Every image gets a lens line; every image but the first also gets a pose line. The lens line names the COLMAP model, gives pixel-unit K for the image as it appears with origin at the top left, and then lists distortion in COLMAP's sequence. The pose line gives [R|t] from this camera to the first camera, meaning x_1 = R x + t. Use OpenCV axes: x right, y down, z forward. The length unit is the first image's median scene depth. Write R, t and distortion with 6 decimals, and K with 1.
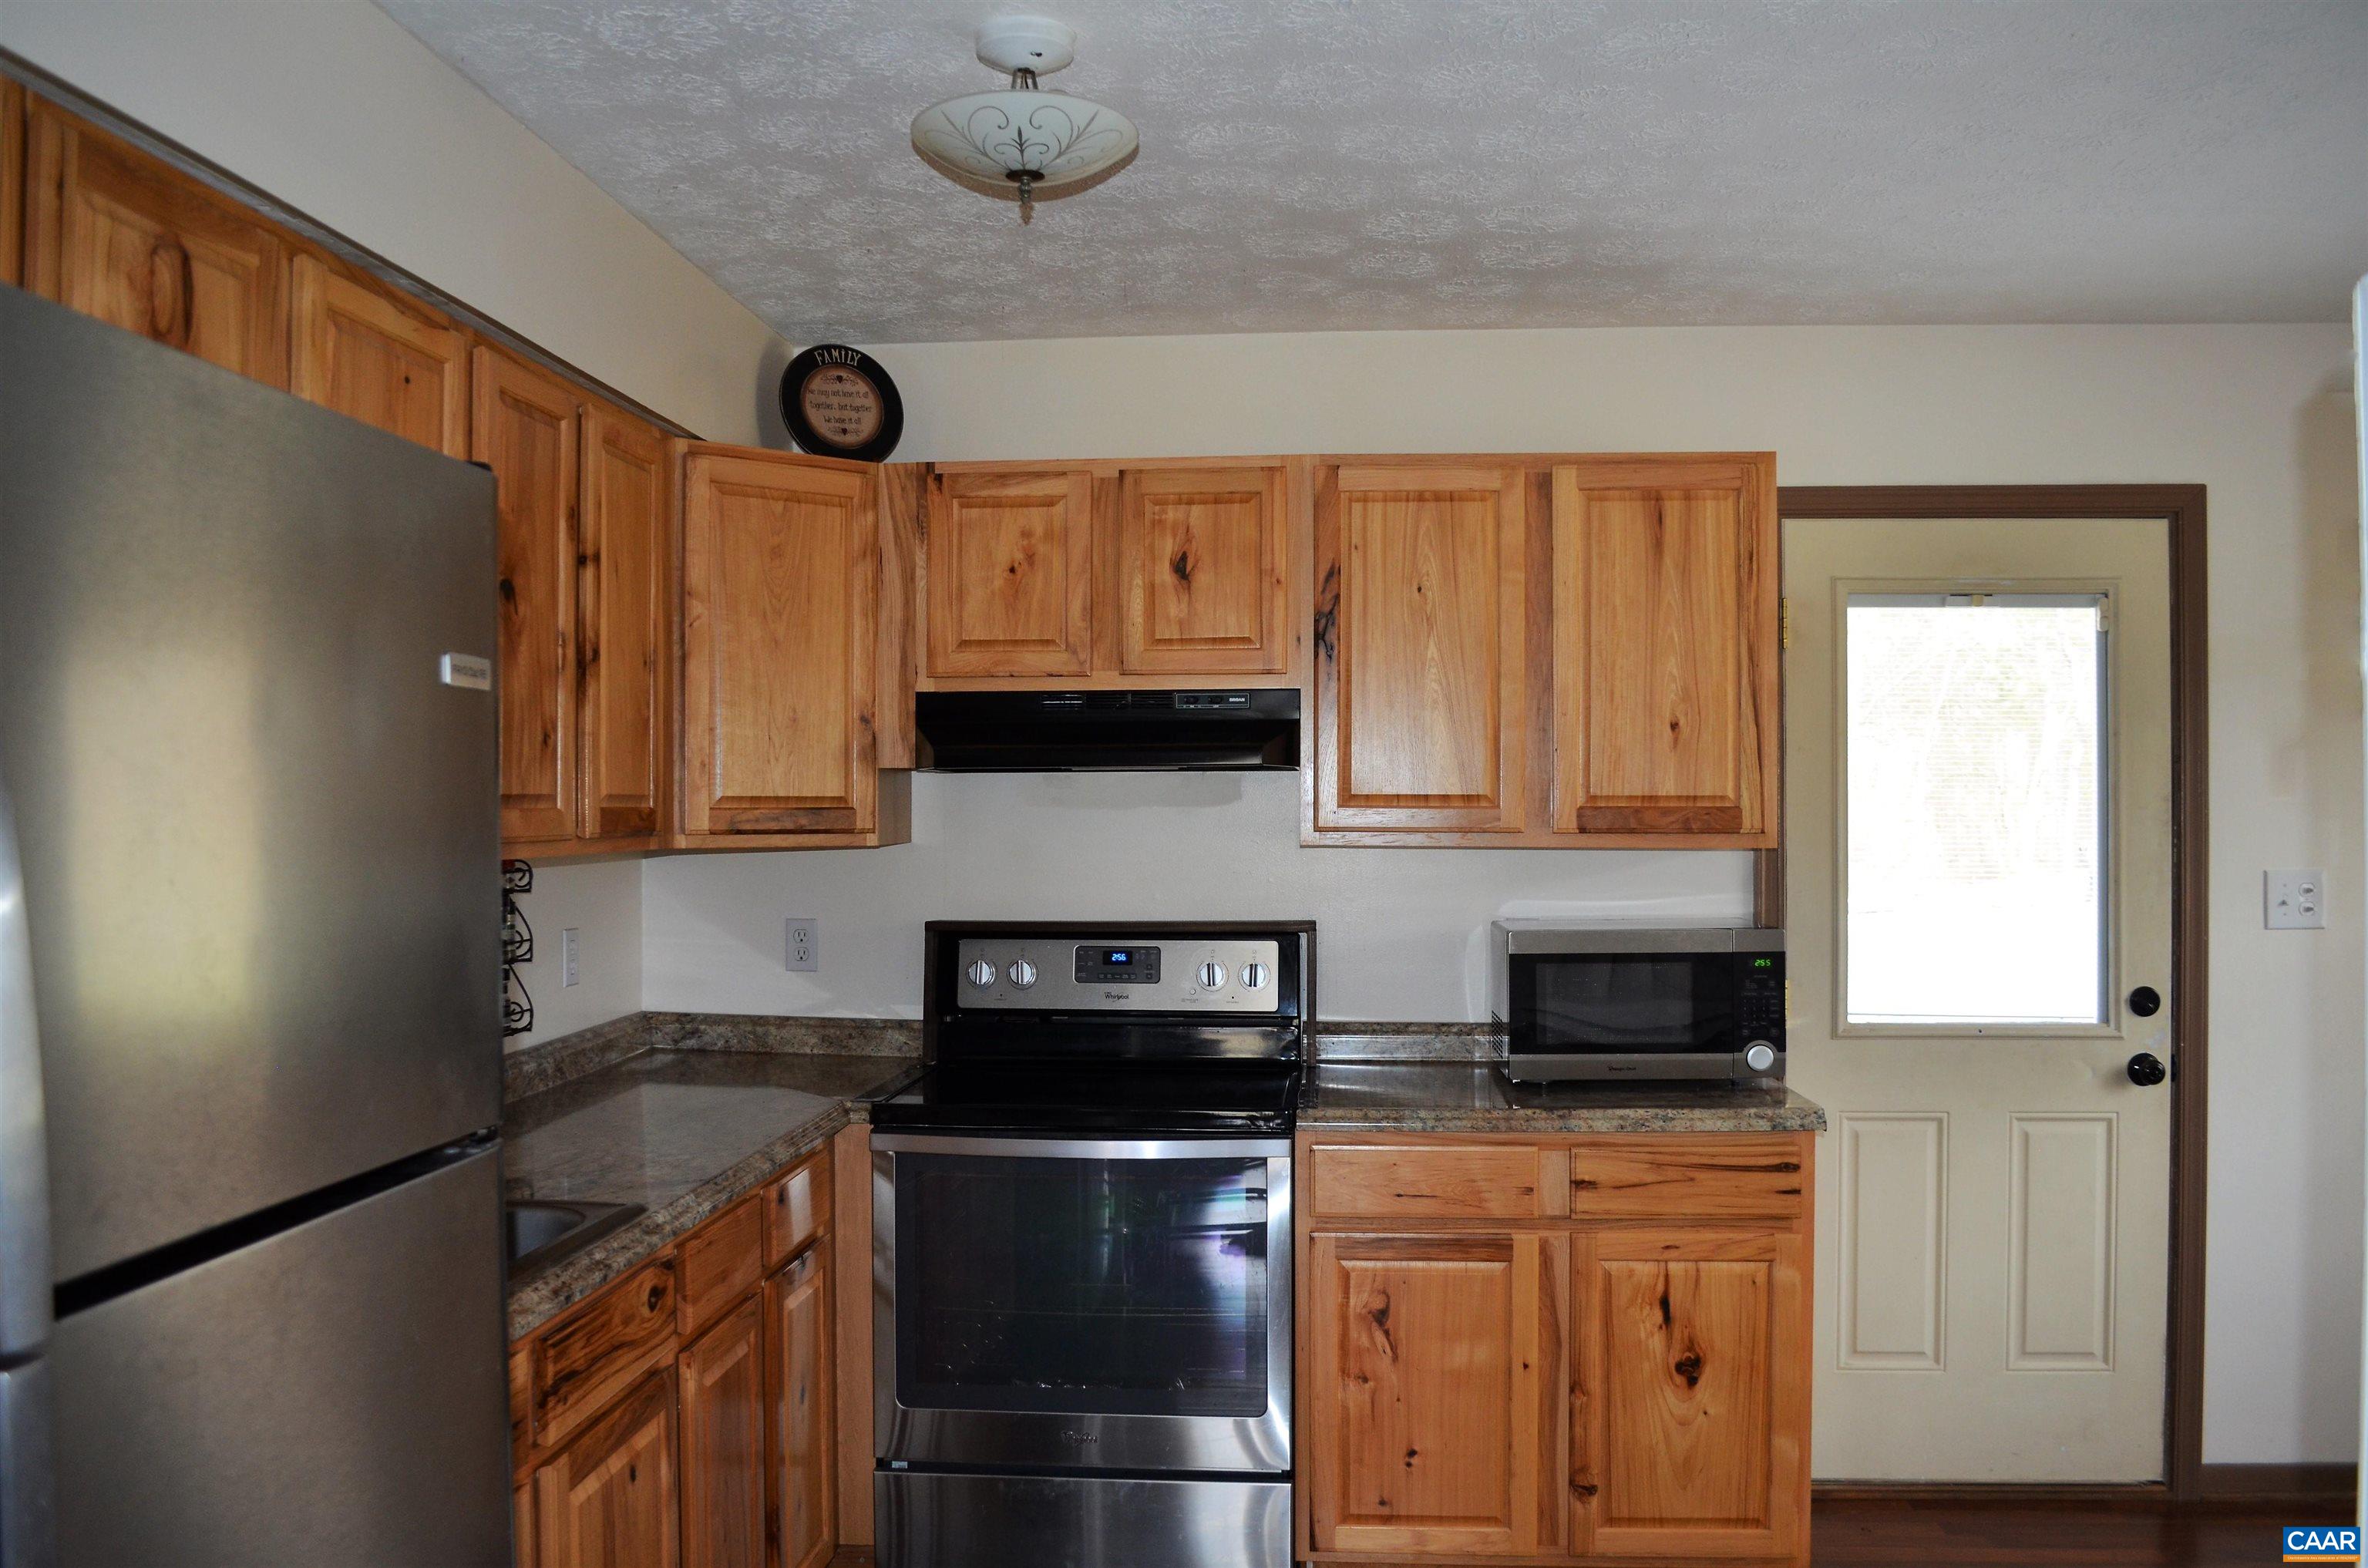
lens RADIAL K [[1863.2, 0, 1180.8], [0, 1863.2, 799.9], [0, 0, 1]] dist [-0.081529, 0.005188]
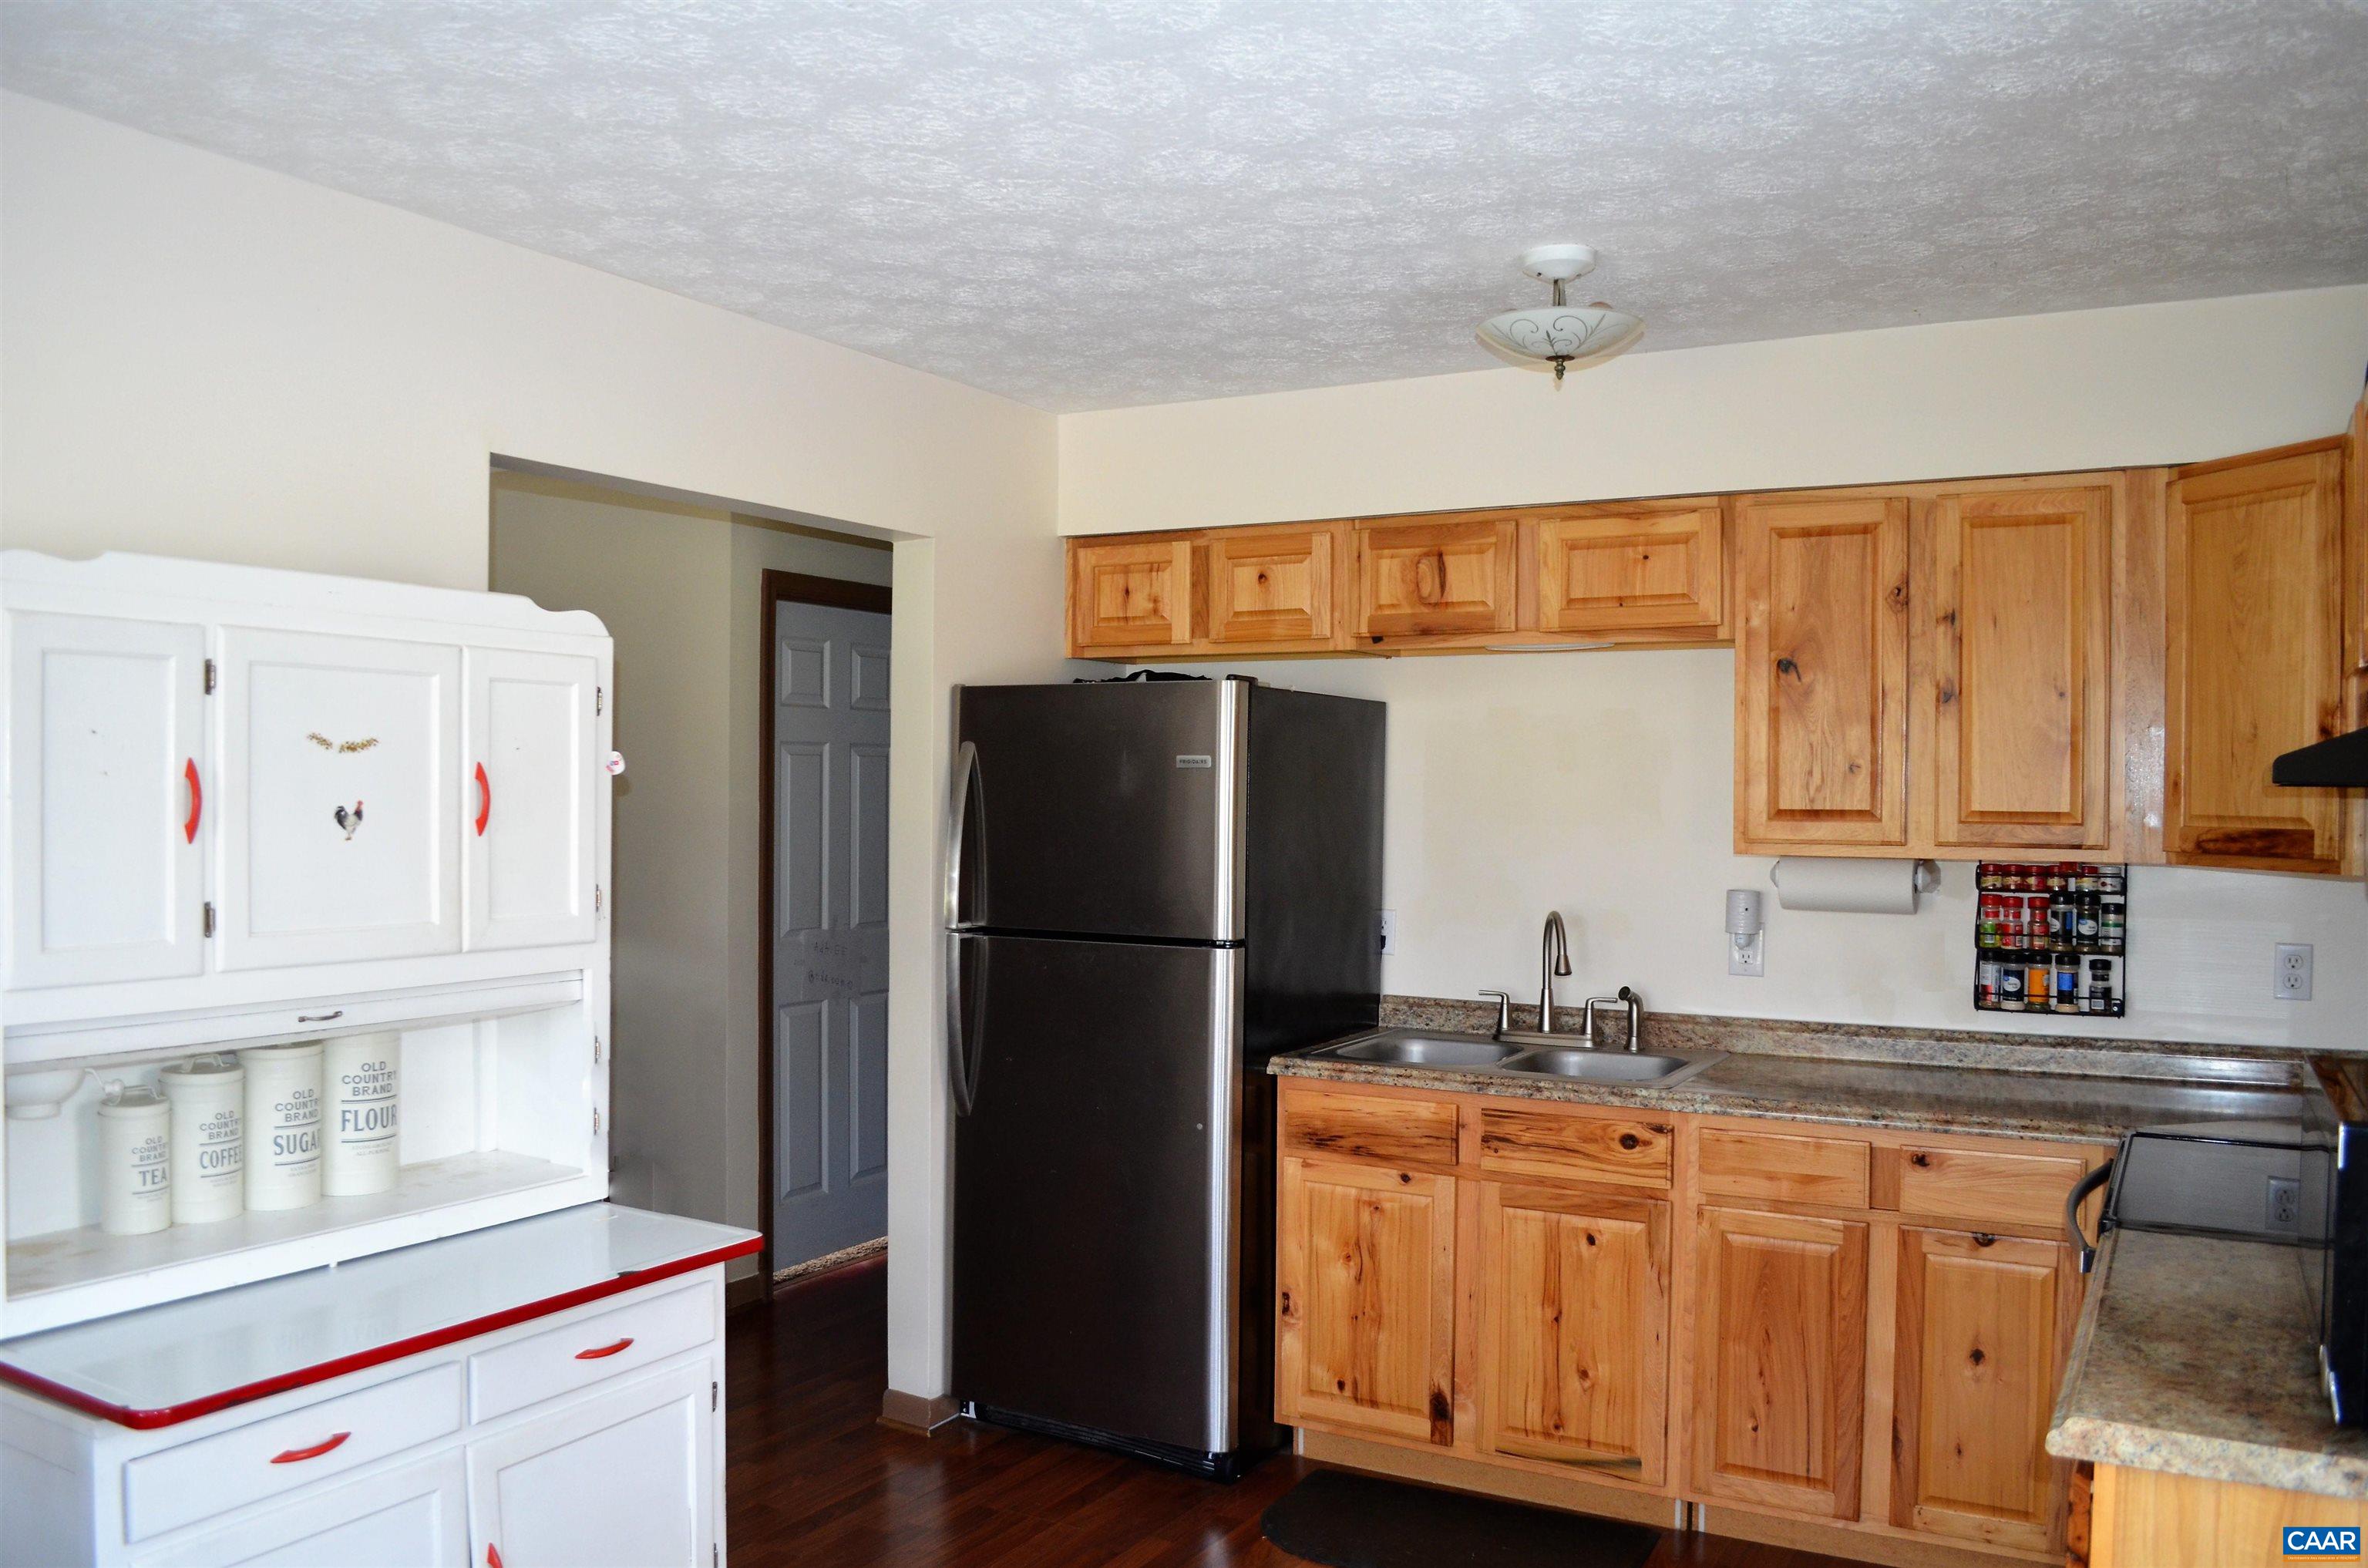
lens RADIAL K [[1863.2, 0, 1180.8], [0, 1863.2, 799.9], [0, 0, 1]] dist [-0.081529, 0.005188]
pose [[-0.413303, 0.010541, -0.910532, 0.866634], [-0.000287, 0.999931, 0.011706, -0.020615], [0.910593, 0.005099, -0.413272, 0.890753]]
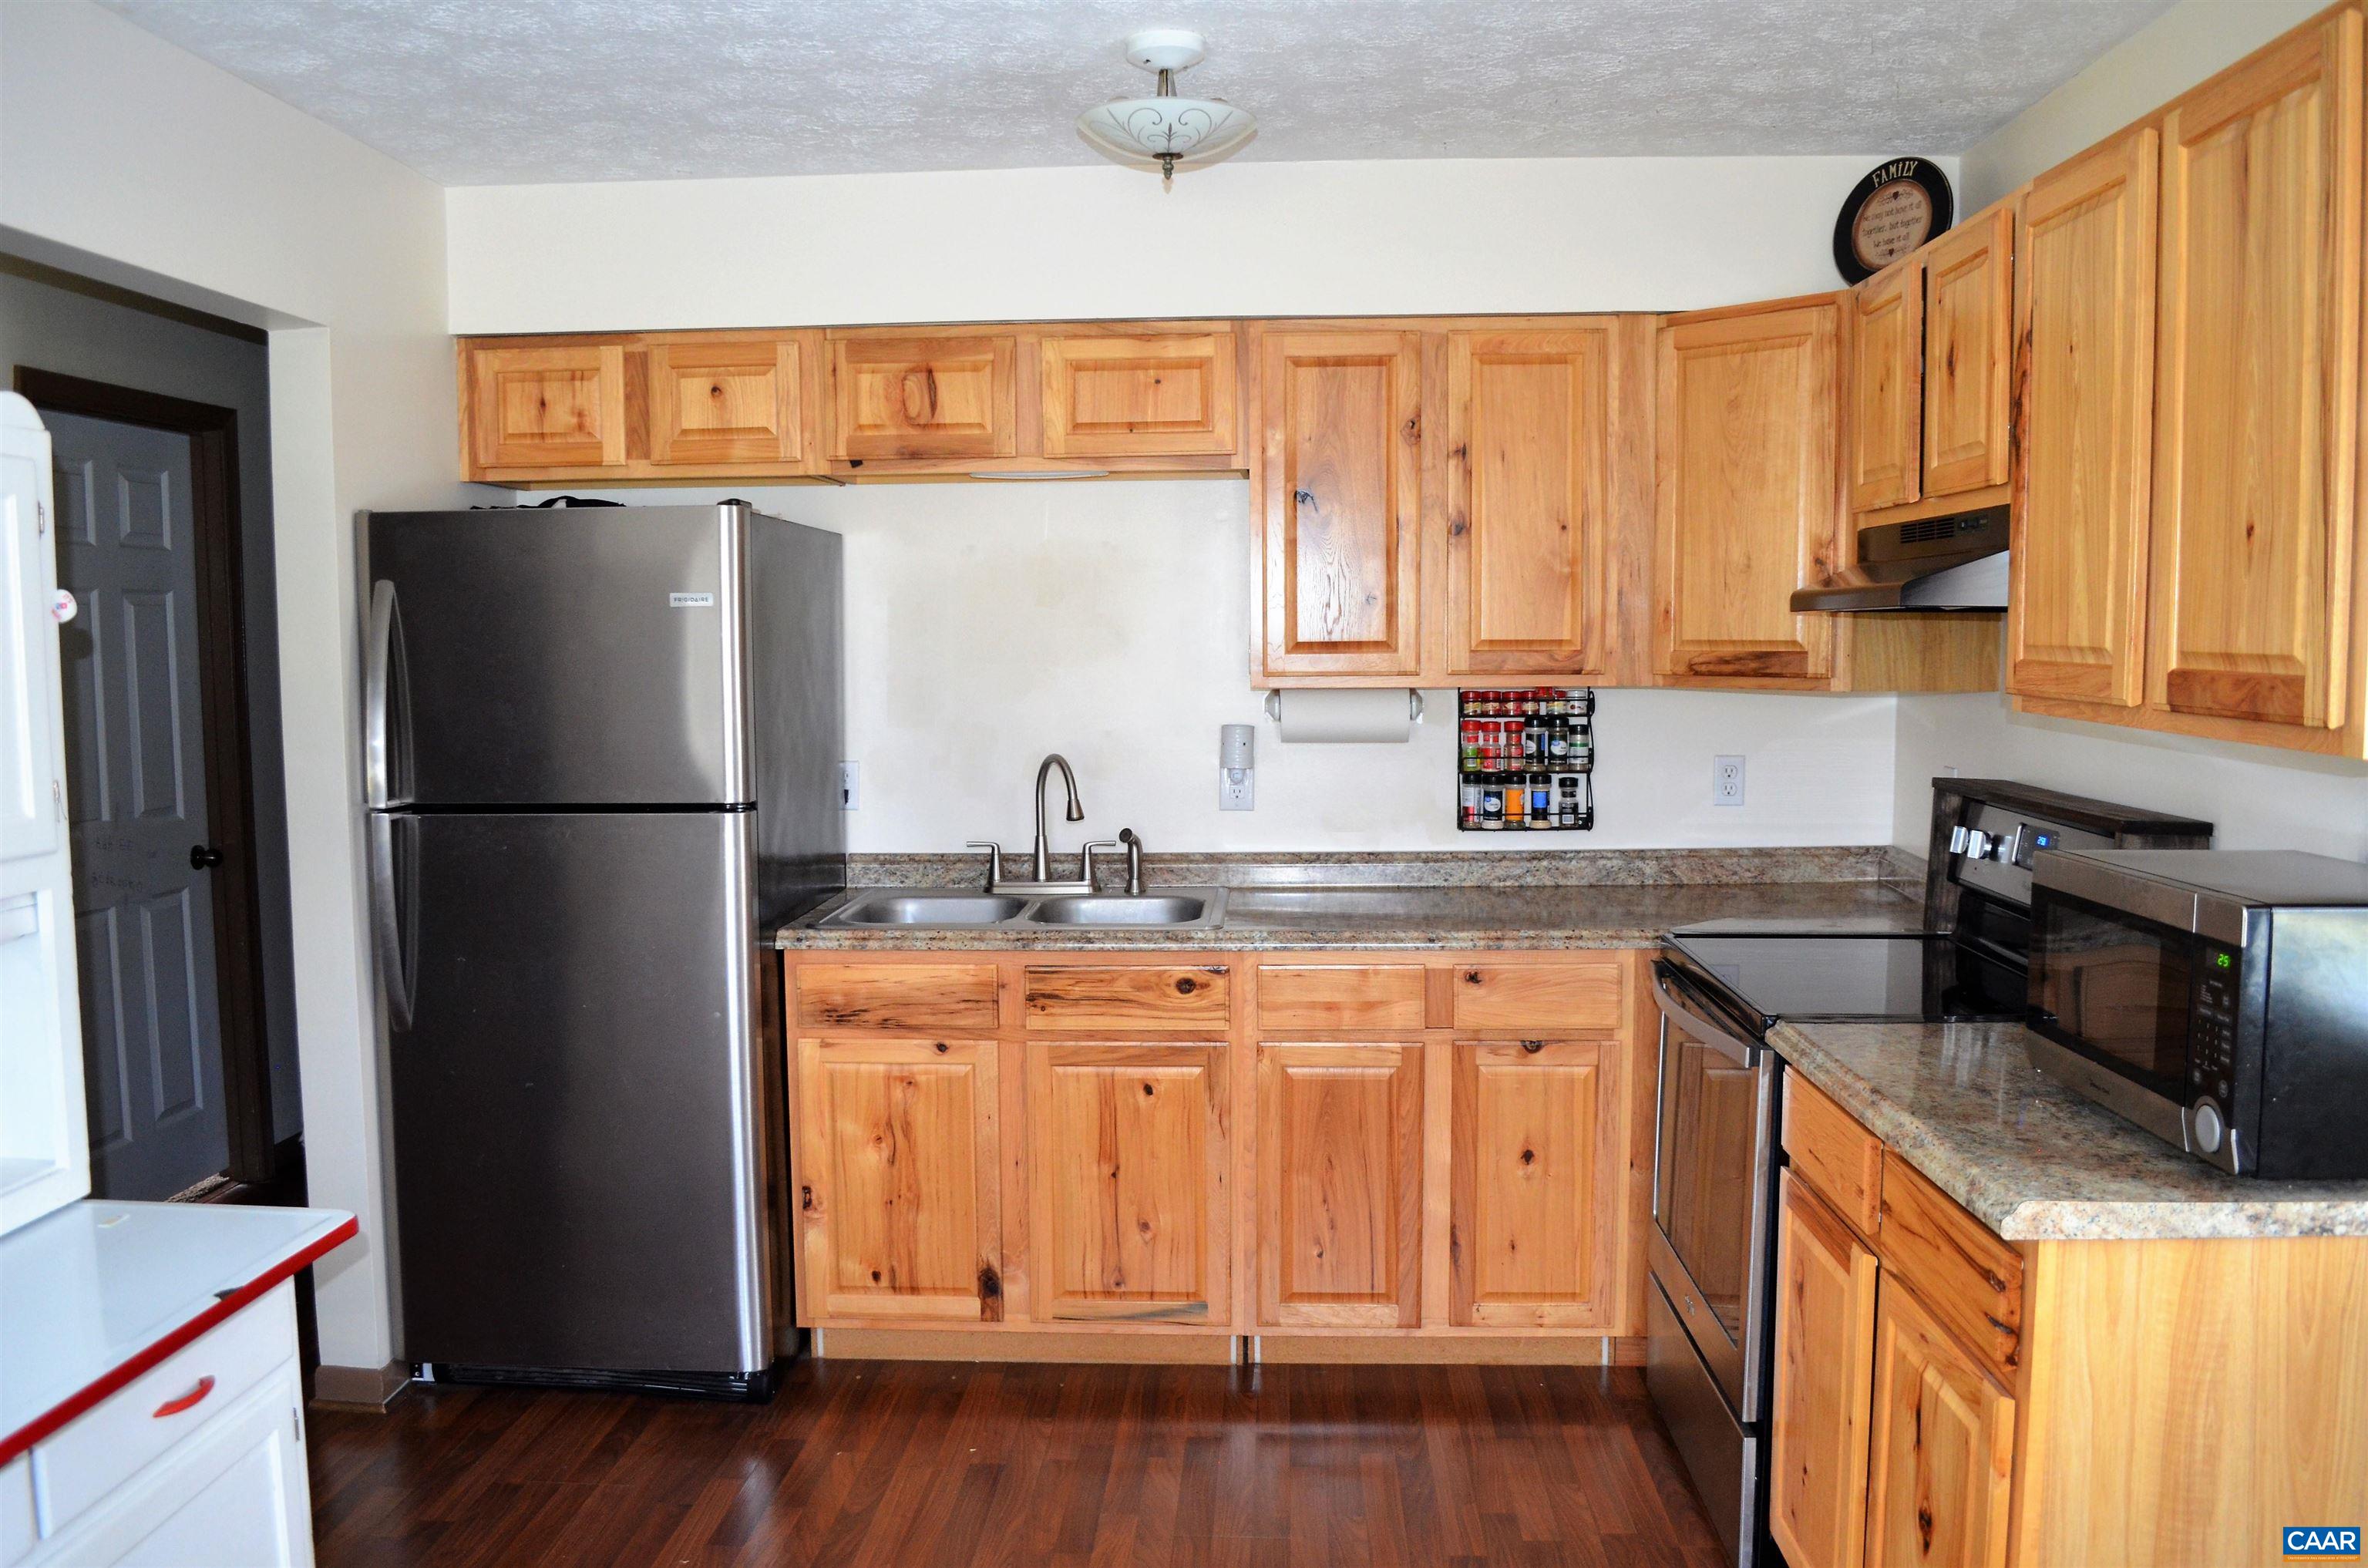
lens RADIAL K [[1863.2, 0, 1180.8], [0, 1863.2, 799.9], [0, 0, 1]] dist [-0.081529, 0.005188]
pose [[0.042205, 0.096463, -0.994441, 0.822928], [0.012955, 0.995192, 0.097086, -0.017108], [0.999025, -0.016981, 0.040752, 0.645010]]
